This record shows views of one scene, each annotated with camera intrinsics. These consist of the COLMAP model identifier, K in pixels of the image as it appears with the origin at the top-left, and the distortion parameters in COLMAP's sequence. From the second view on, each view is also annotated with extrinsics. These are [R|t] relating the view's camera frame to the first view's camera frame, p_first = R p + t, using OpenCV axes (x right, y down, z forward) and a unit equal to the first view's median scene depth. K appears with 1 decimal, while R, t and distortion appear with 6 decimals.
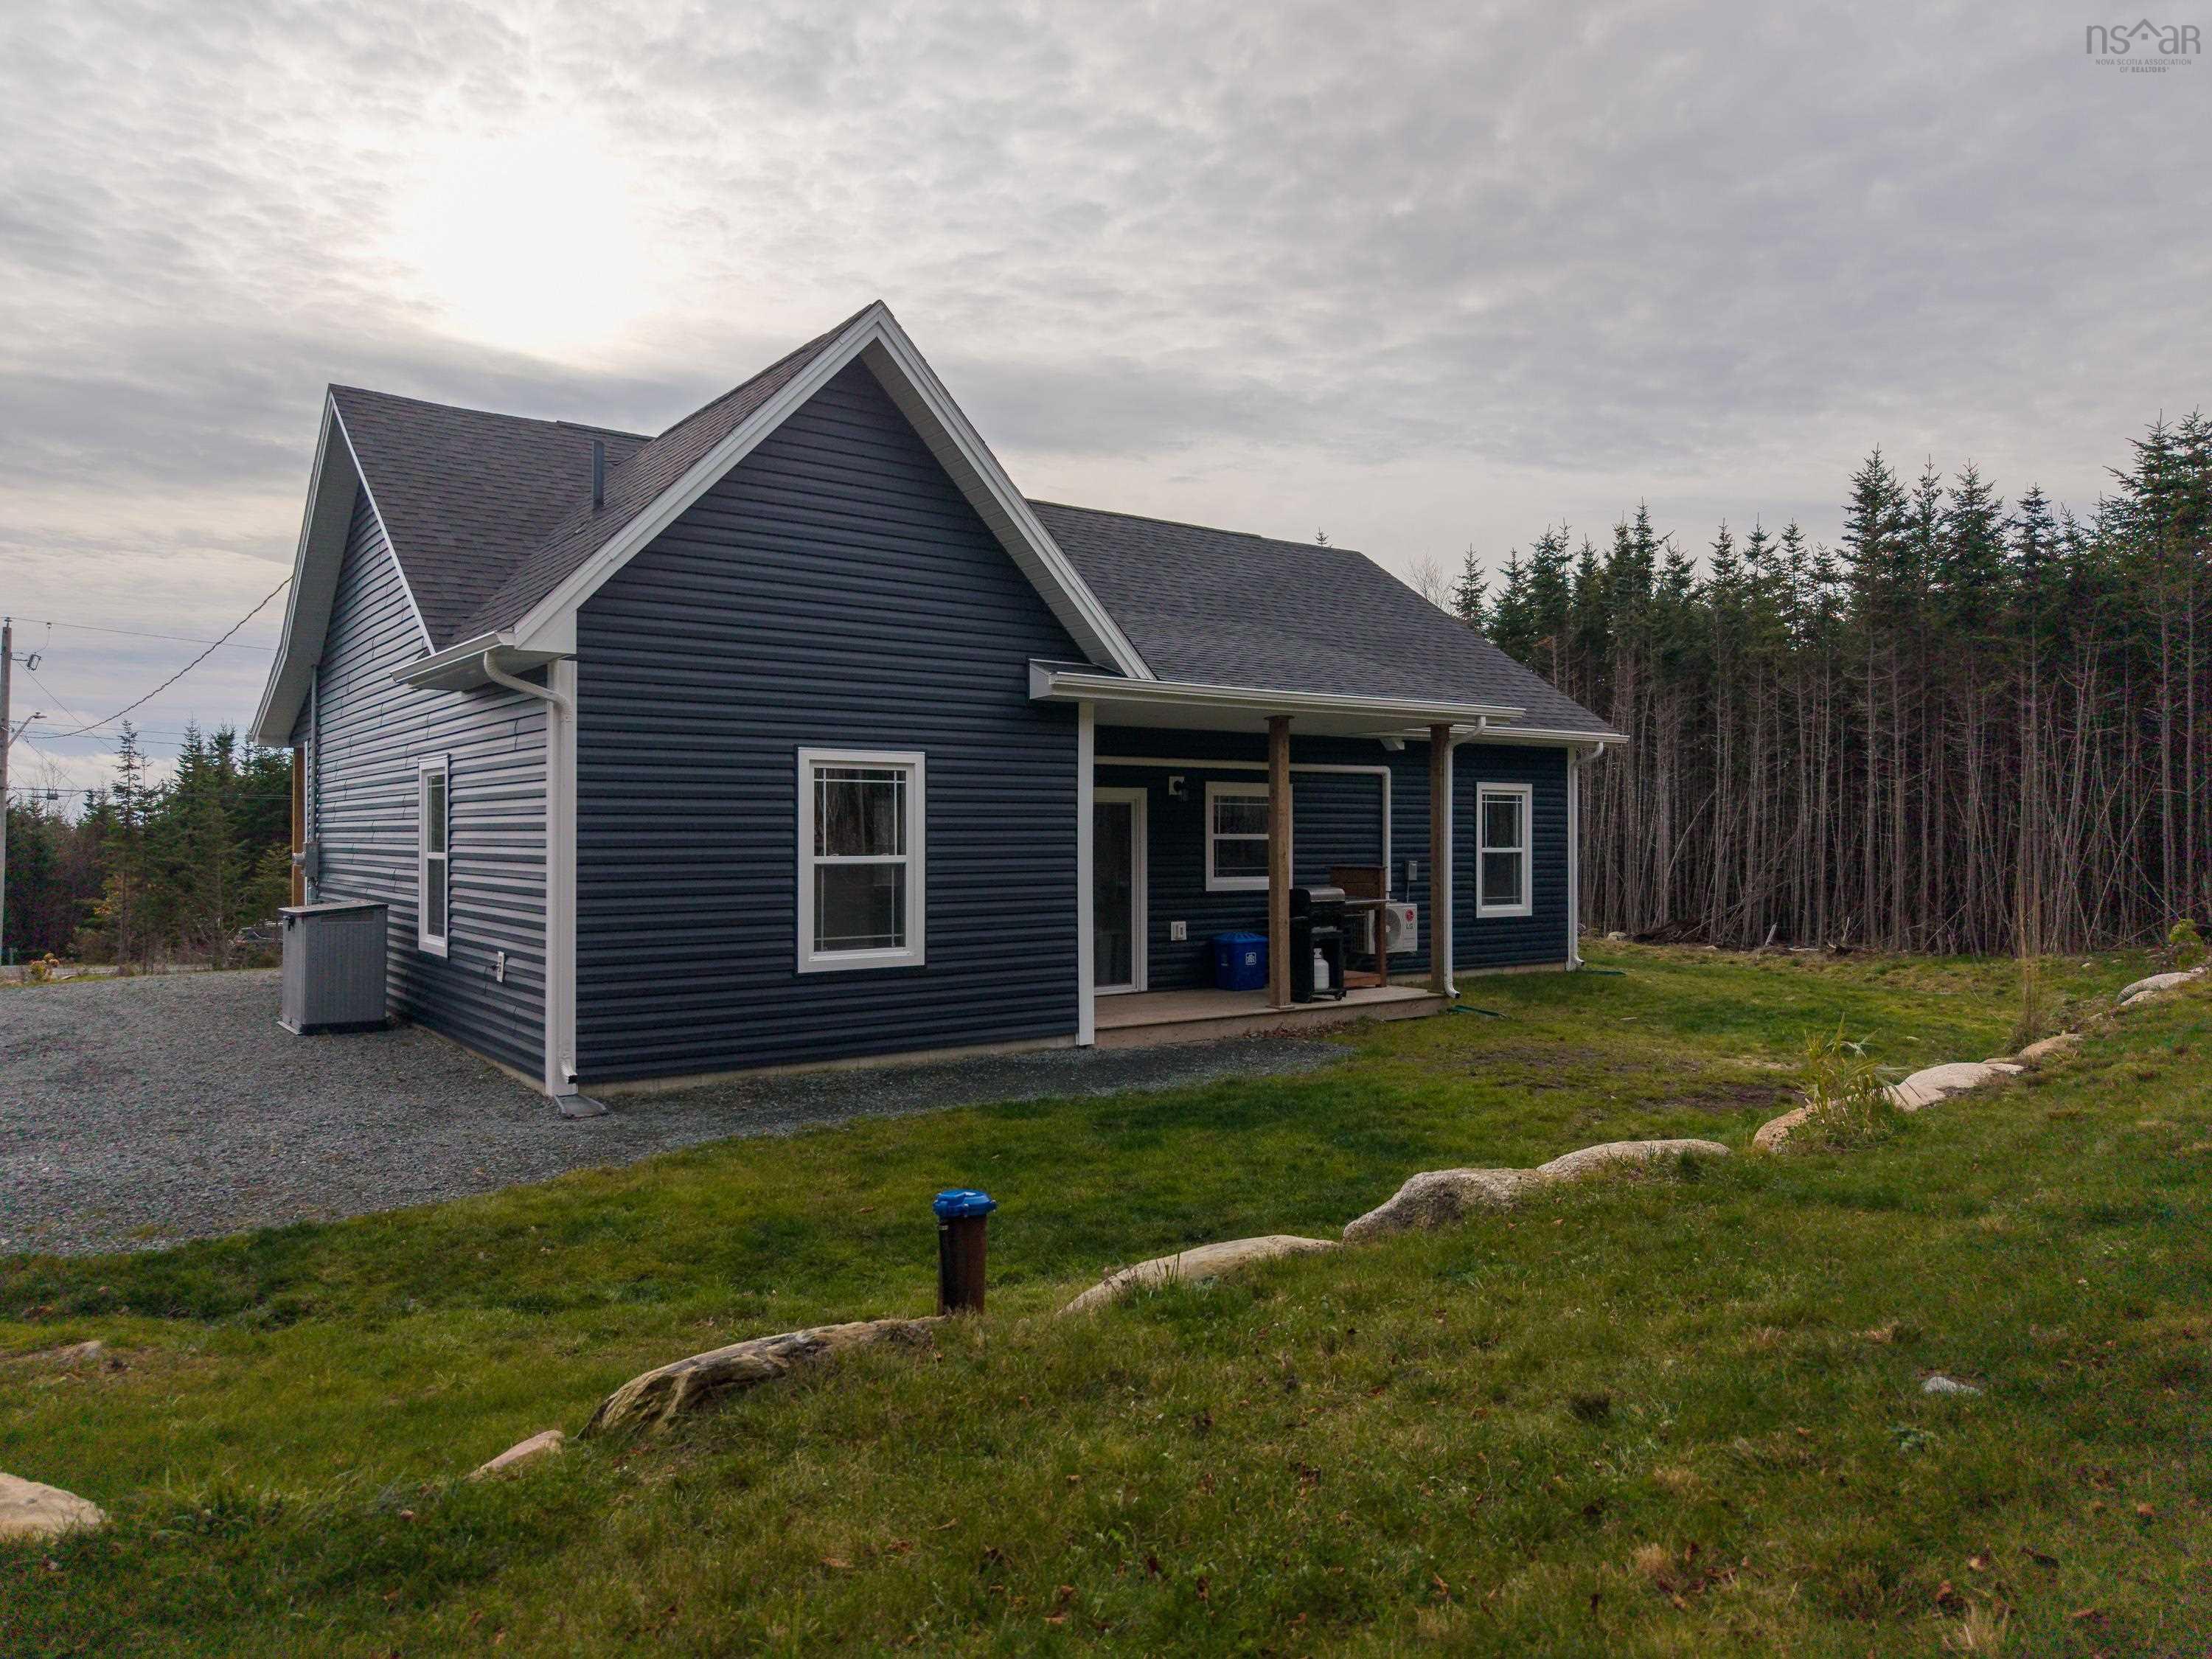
lens RADIAL K [[1468.5, 0, 1100.9], [0, 1468.5, 830.6], [0, 0, 1]] dist [0.147841, -0.237261]
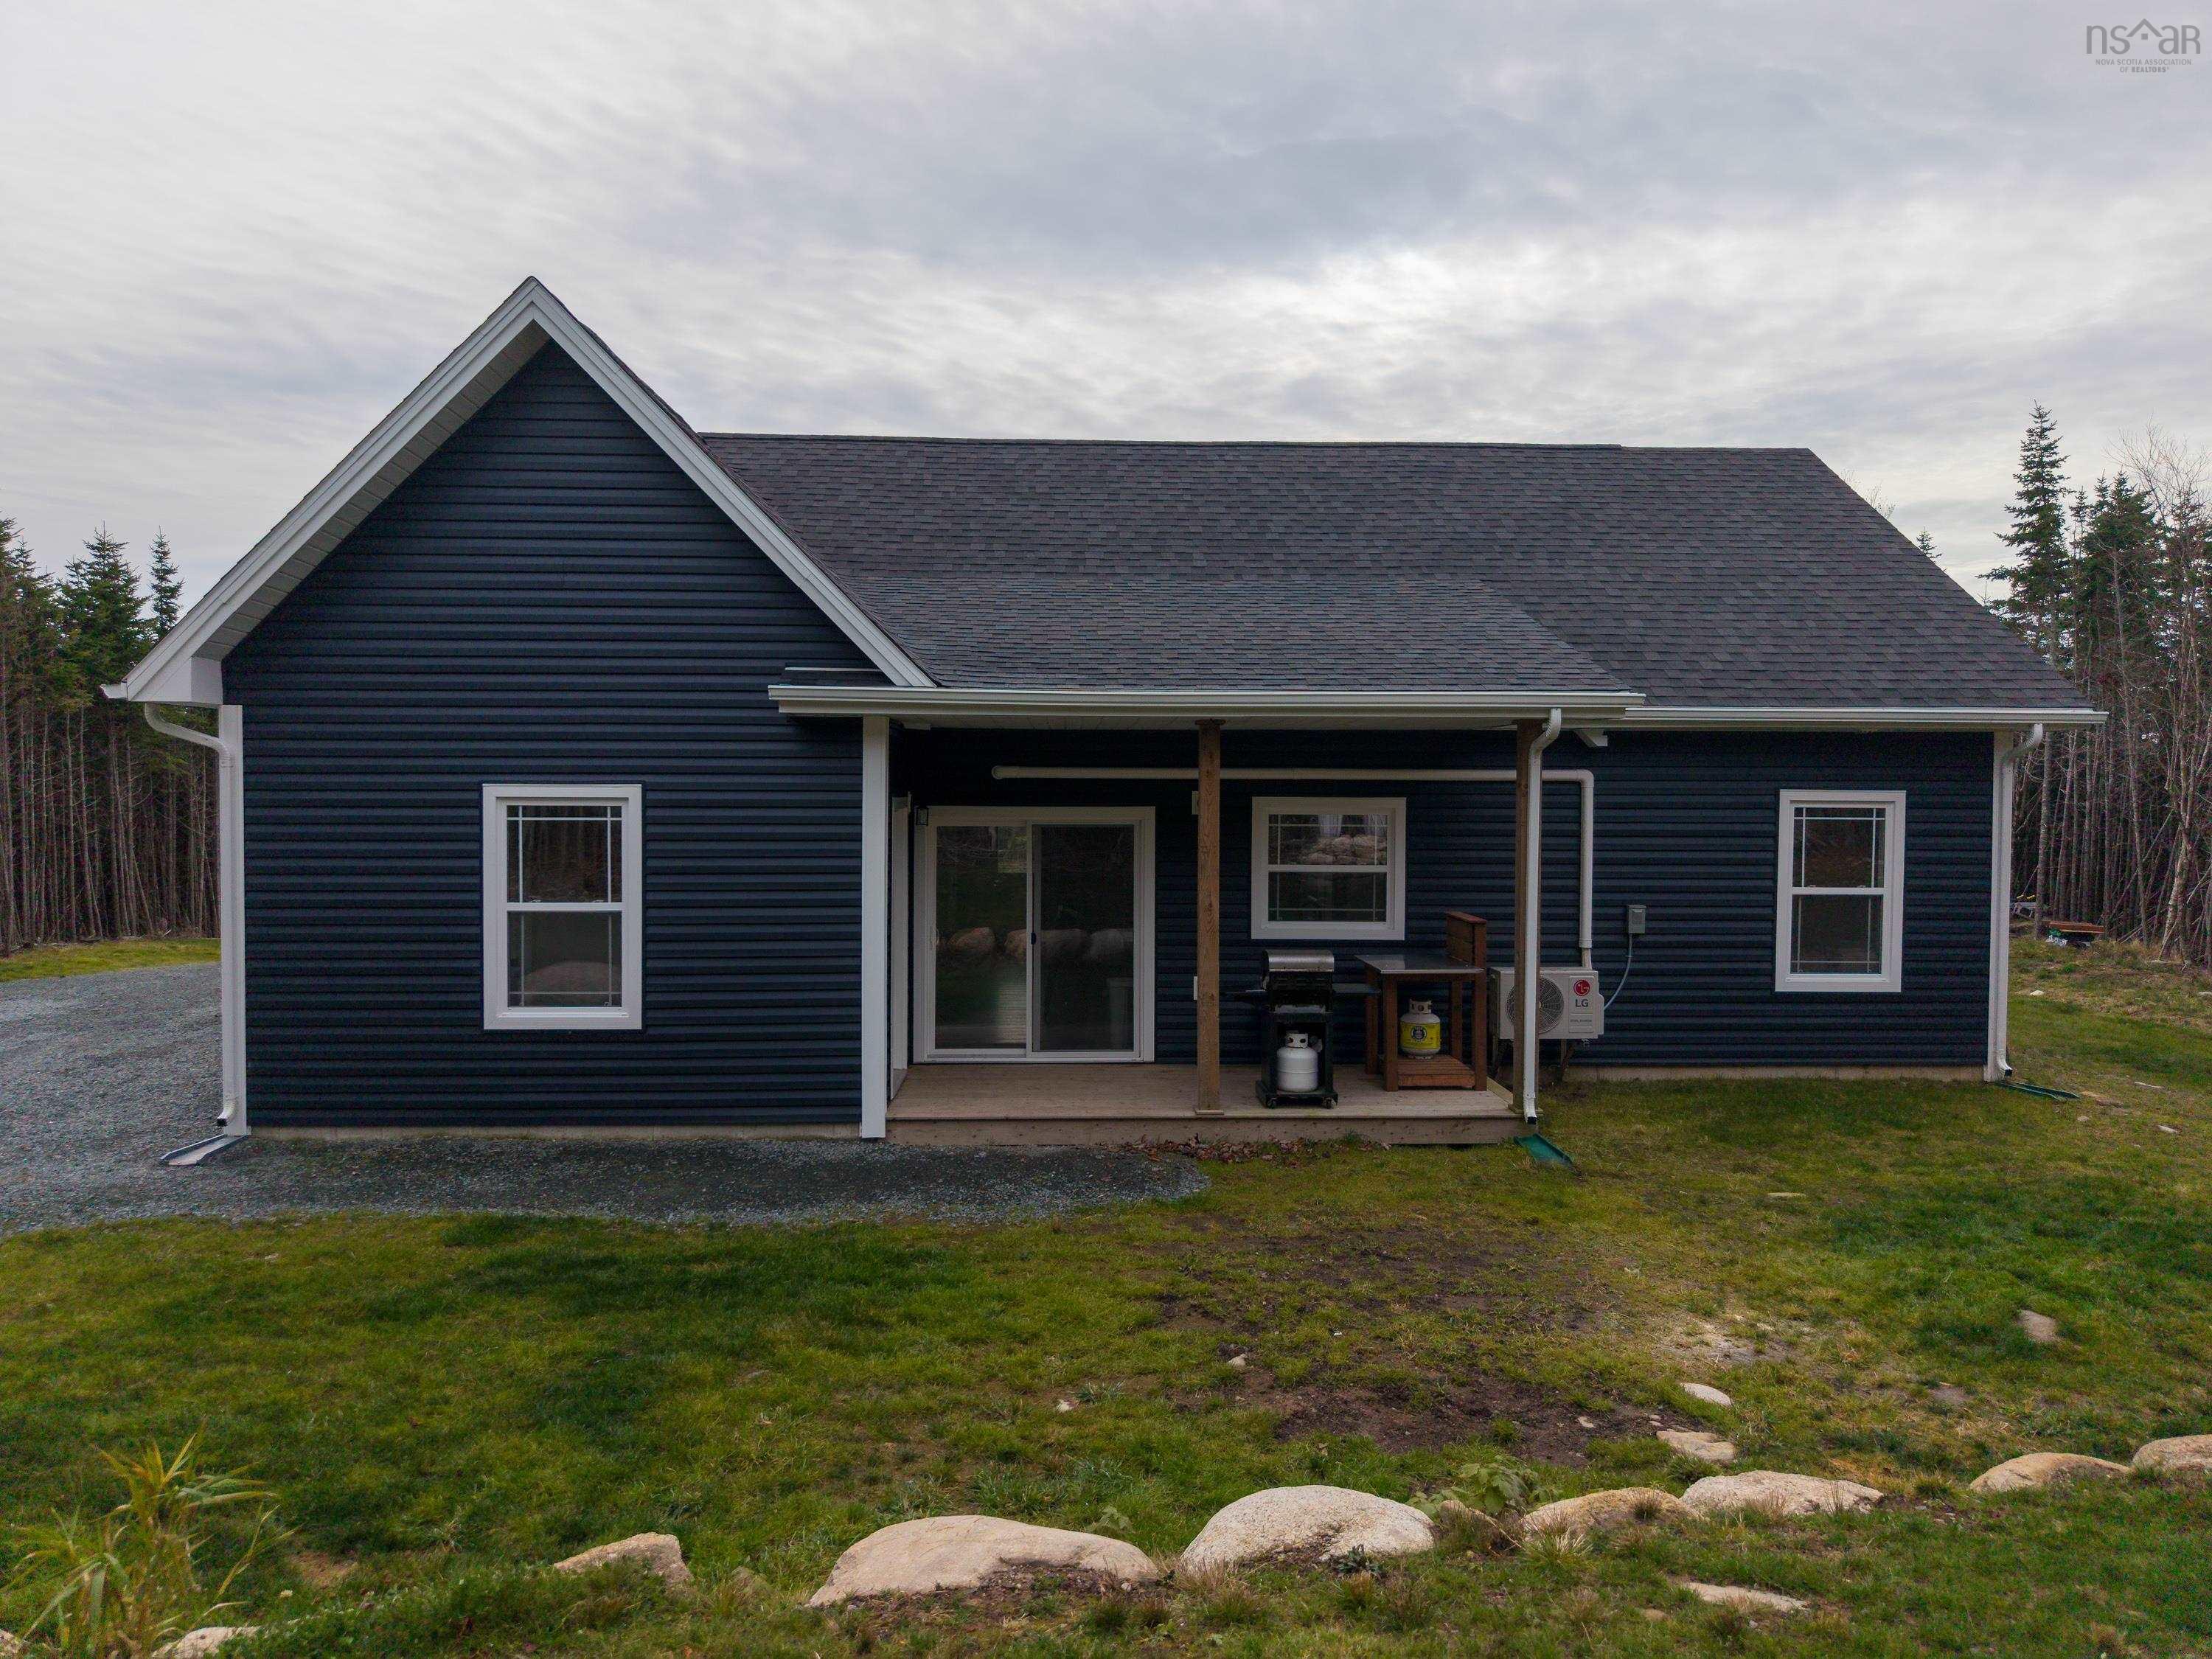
lens RADIAL K [[1489.5, 0, 1106.1], [0, 1489.5, 834.4], [0, 0, 1]] dist [0.034360, -0.039642]
pose [[0.827361, 0.022514, -0.561219, 0.566296], [-0.002988, 0.999359, 0.035686, -0.052855], [0.561662, -0.027848, 0.826898, 0.401779]]
